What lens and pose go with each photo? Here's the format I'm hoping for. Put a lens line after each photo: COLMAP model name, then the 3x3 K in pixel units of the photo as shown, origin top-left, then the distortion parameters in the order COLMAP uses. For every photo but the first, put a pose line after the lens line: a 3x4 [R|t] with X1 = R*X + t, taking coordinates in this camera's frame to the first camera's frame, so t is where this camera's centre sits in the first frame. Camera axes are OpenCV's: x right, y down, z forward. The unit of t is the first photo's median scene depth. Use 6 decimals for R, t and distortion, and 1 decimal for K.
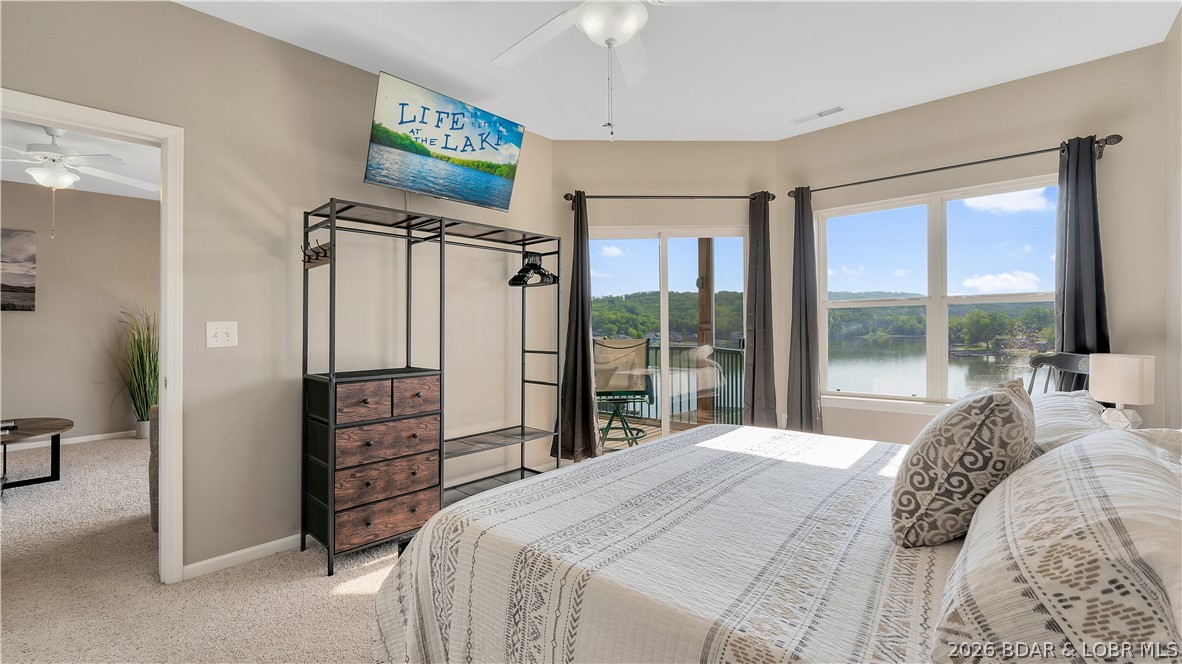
lens RADIAL K [[481.4, 0, 577.7], [0, 481.4, 291.5], [0, 0, 1]] dist [-0.010708, 0.002705]
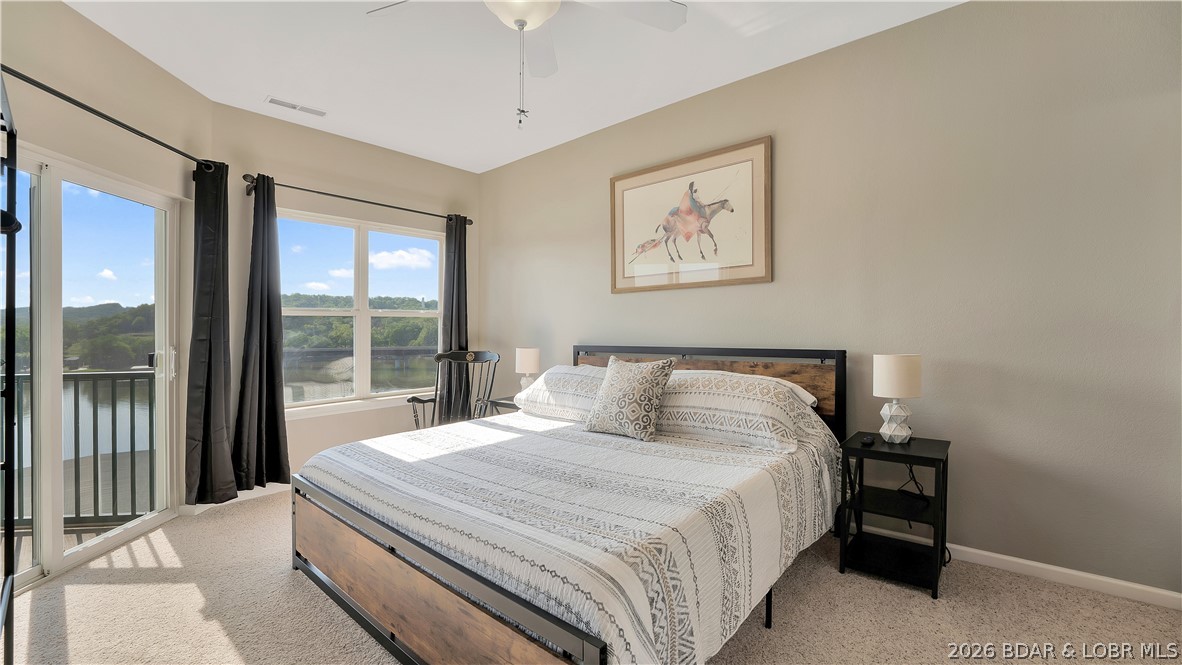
lens RADIAL K [[481.4, 0, 595.5], [0, 481.4, 332.7], [0, 0, 1]] dist [-0.010708, 0.002705]
pose [[-0.013366, 0.005925, 0.999893, -0.876701], [-0.056820, 0.998362, -0.006675, 0.080800], [-0.998295, -0.056903, -0.013008, 0.881874]]
